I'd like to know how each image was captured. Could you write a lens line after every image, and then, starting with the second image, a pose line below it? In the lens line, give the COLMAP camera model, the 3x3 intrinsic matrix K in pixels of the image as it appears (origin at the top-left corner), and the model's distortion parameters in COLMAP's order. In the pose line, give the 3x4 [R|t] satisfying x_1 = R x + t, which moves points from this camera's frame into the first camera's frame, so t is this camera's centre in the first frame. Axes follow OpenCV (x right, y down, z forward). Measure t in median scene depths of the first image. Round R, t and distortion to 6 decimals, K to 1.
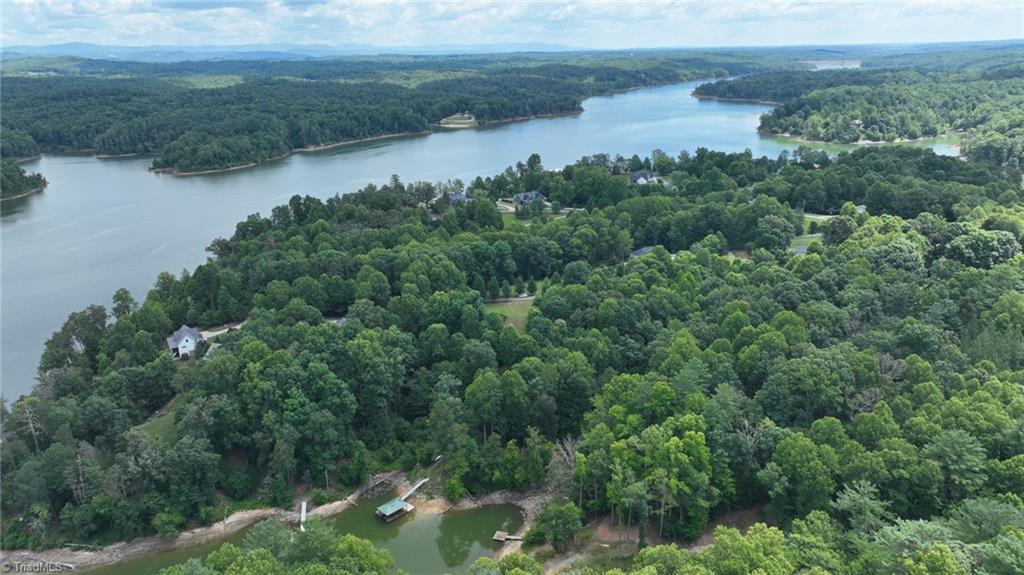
lens RADIAL K [[721.0, 0, 511.8], [0, 721.0, 289.6], [0, 0, 1]] dist [-0.000789, 0.018384]
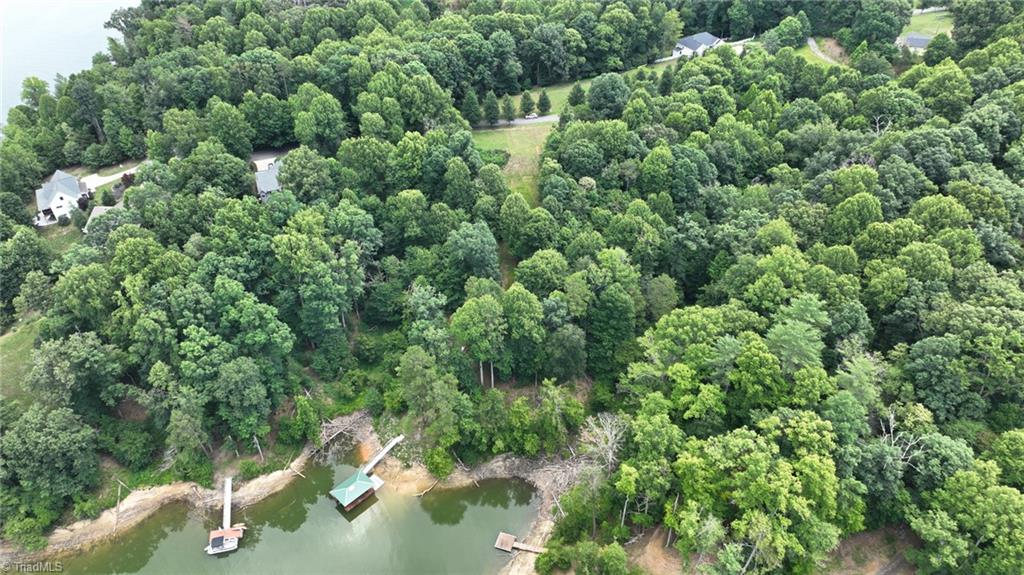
lens RADIAL K [[721.0, 0, 512.1], [0, 721.0, 283.2], [0, 0, 1]] dist [-0.000789, 0.018384]
pose [[0.999984, 0.000448, 0.005688, -0.010939], [-0.002410, 0.936809, 0.349832, -0.122276], [-0.005171, -0.349840, 0.936795, 0.360889]]
